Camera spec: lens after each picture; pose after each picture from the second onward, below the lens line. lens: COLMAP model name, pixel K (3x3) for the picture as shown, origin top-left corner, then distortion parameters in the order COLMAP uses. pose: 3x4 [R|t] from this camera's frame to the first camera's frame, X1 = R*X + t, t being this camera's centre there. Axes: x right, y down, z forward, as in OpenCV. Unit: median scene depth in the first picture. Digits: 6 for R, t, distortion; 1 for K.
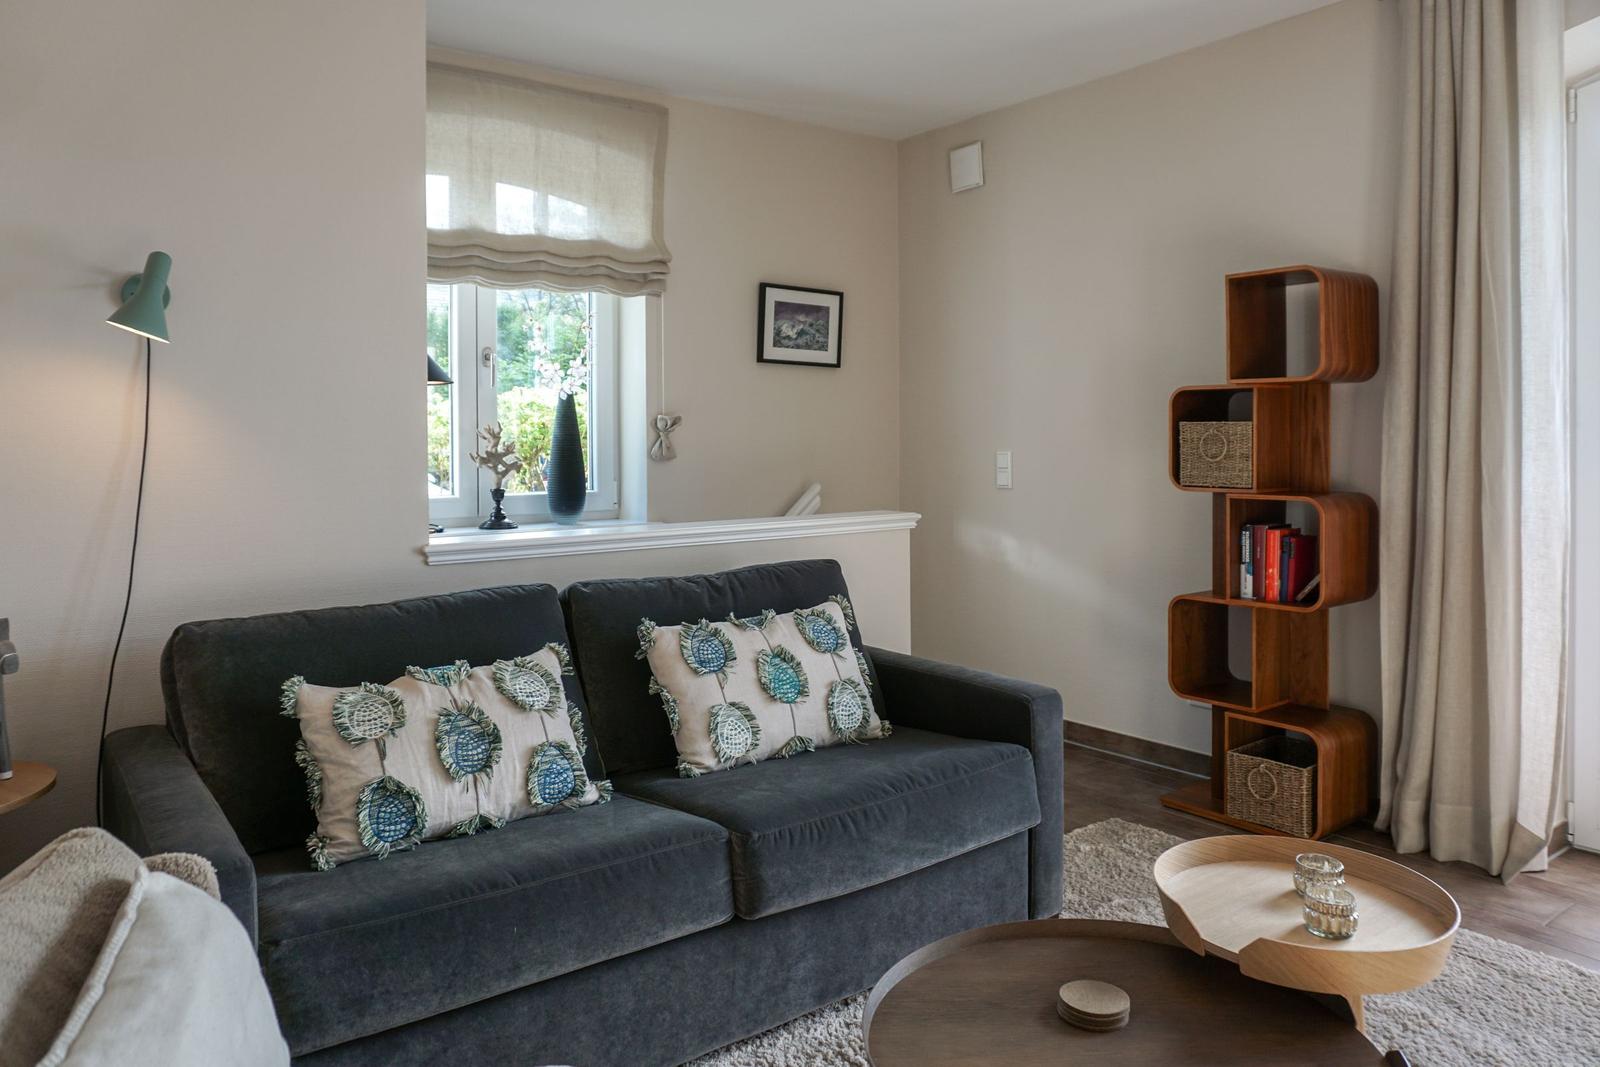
lens RADIAL K [[1093.8, 0, 757.2], [0, 1093.8, 455.6], [0, 0, 1]] dist [-0.040210, 0.021031]
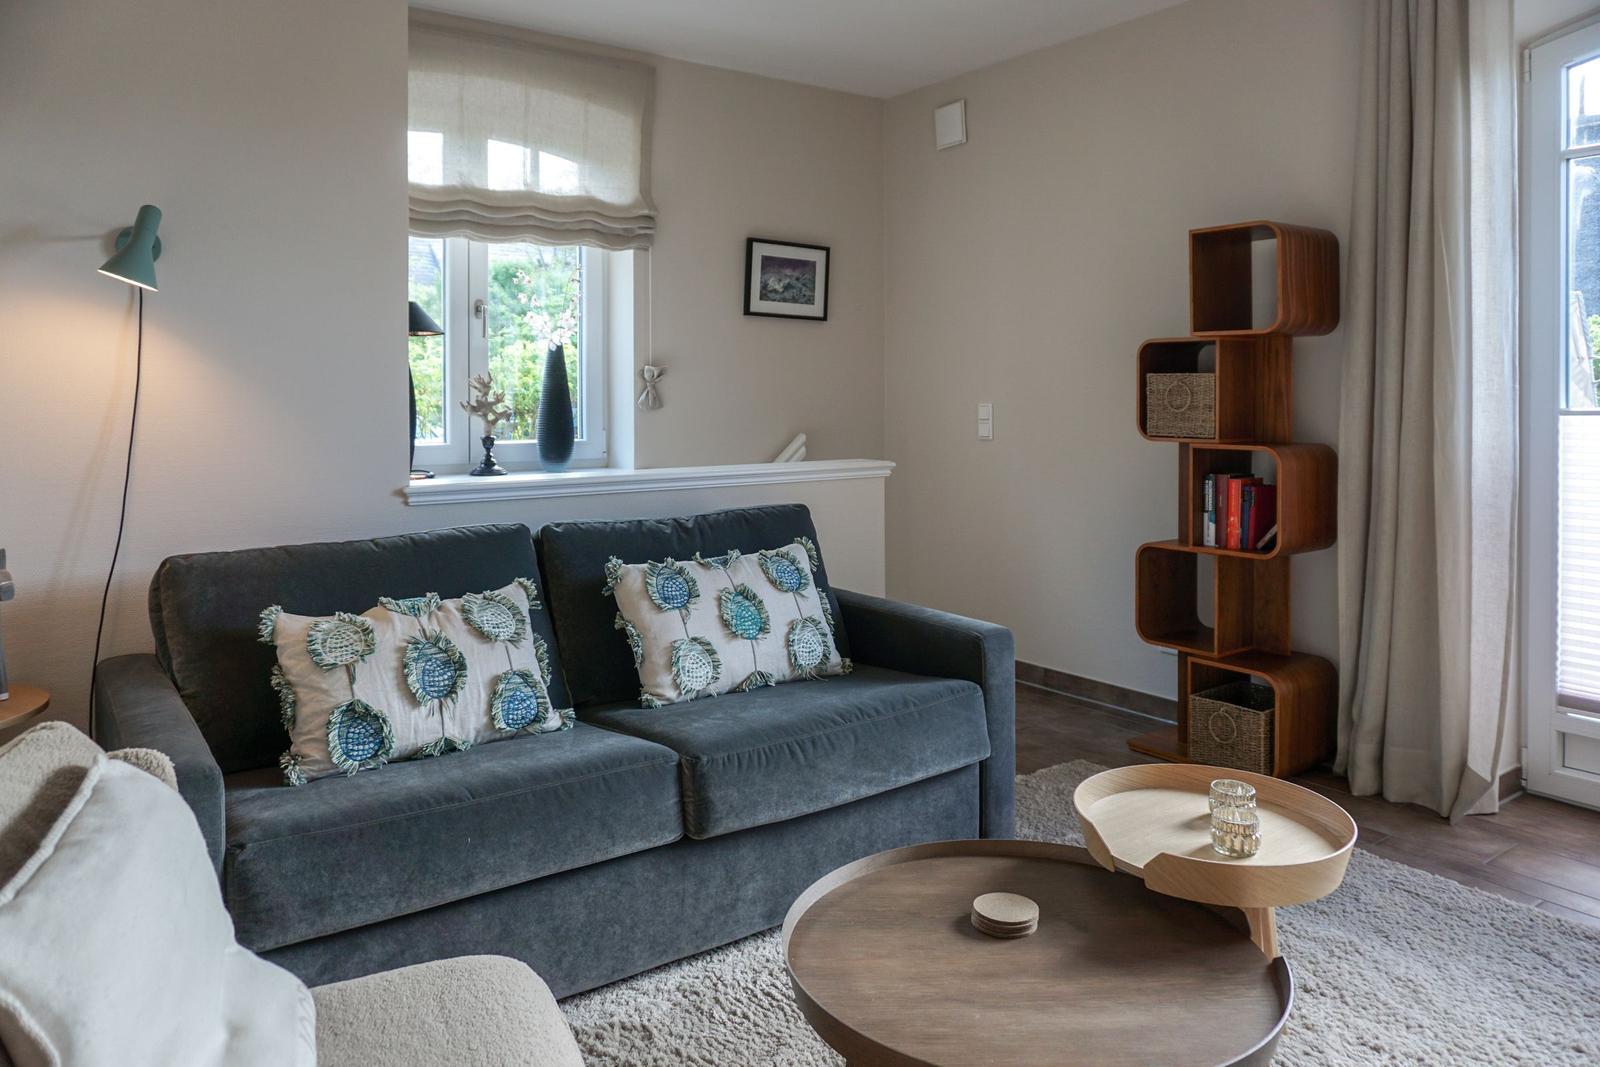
lens RADIAL K [[1093.8, 0, 755.4], [0, 1093.8, 410.5], [0, 0, 1]] dist [-0.040210, 0.021031]
pose [[0.999843, 0.005418, -0.016858, 0.052217], [-0.005452, 0.999983, -0.001998, 0.010548], [0.016846, 0.002090, 0.999856, -0.043857]]
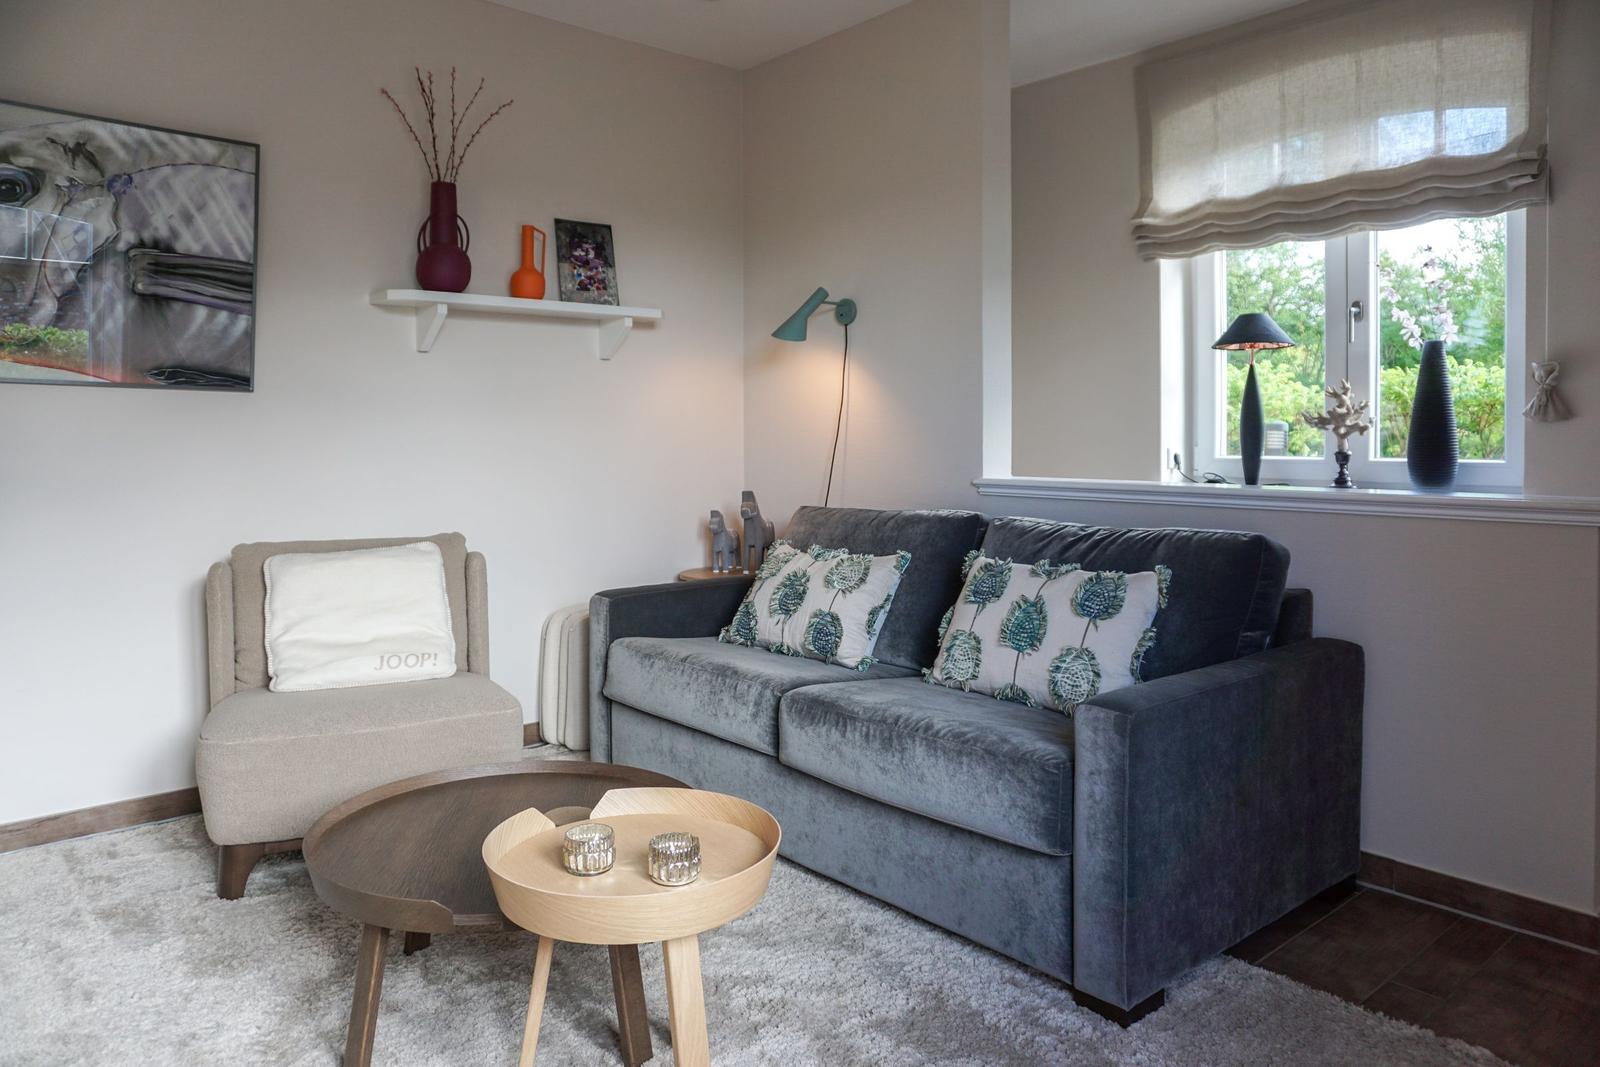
lens RADIAL K [[1093.8, 0, 851.4], [0, 1093.8, 468.6], [0, 0, 1]] dist [-0.040210, 0.021031]
pose [[0.106449, 0.037466, -0.993612, 1.029242], [-0.014994, 0.999237, 0.036071, 0.027519], [0.994205, 0.011058, 0.106930, 0.764319]]
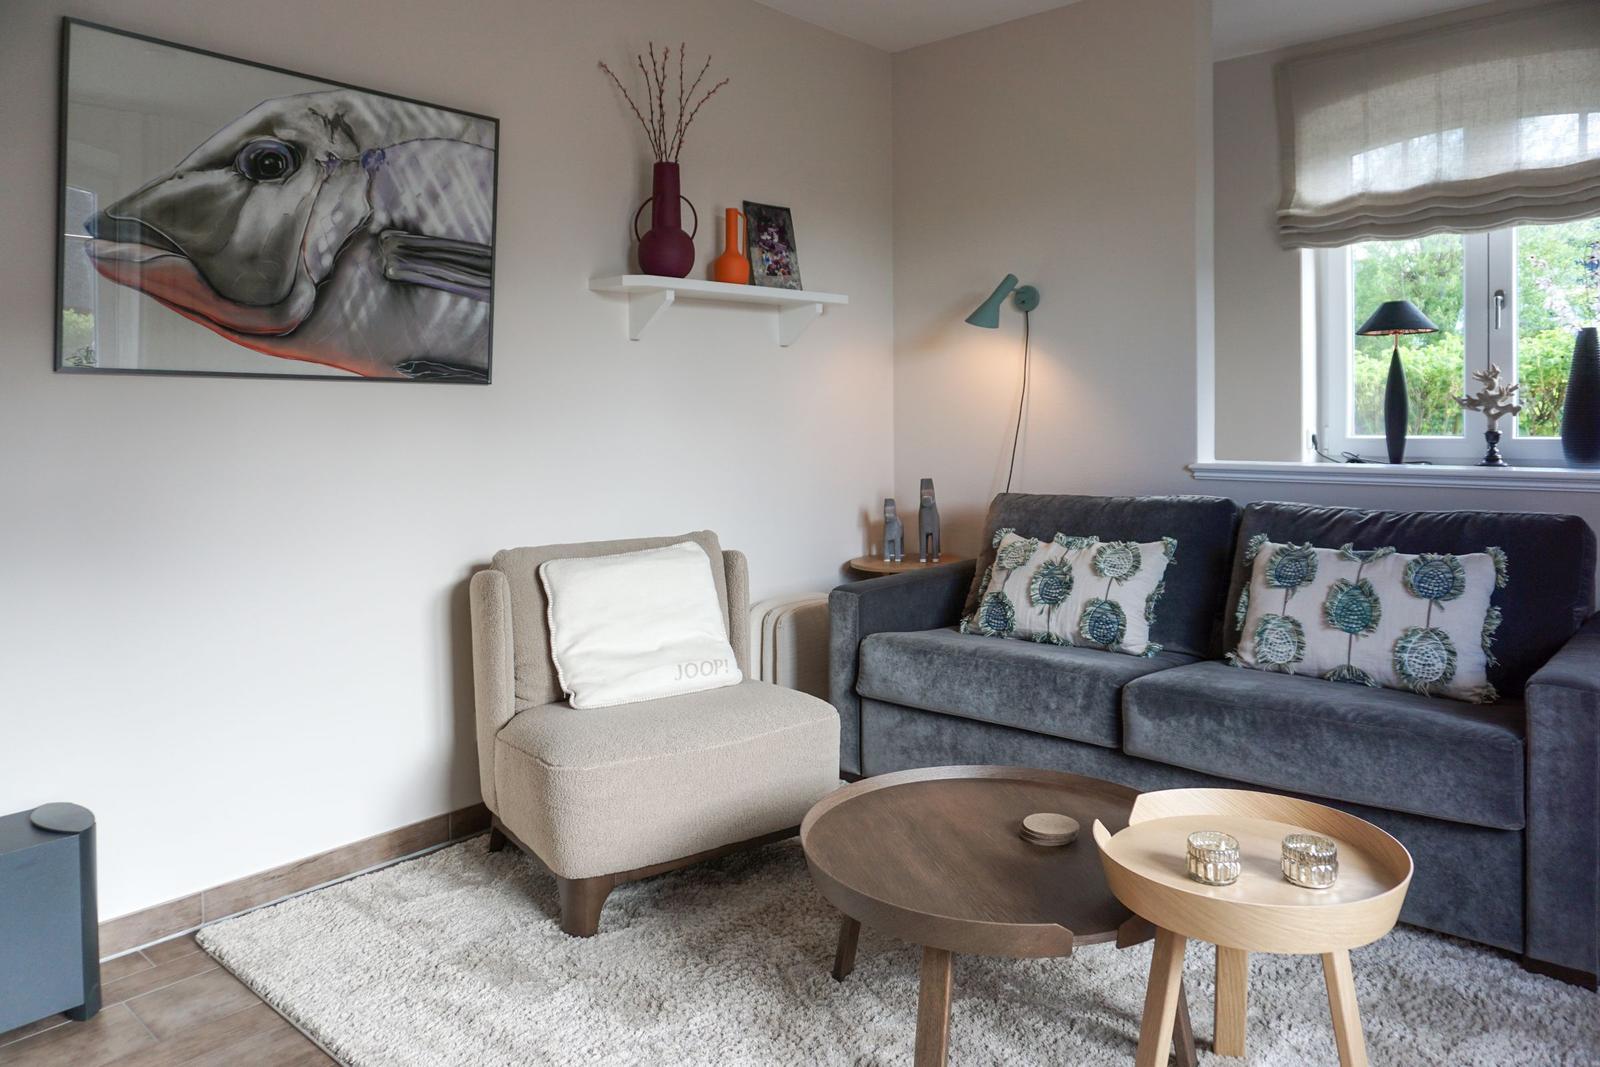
lens RADIAL K [[1093.8, 0, 856.7], [0, 1093.8, 437.7], [0, 0, 1]] dist [-0.040210, 0.021031]
pose [[0.235358, 0.028944, -0.971478, 0.937219], [-0.003997, 0.999577, 0.028813, 0.015674], [0.971900, -0.002898, 0.235374, 0.318356]]
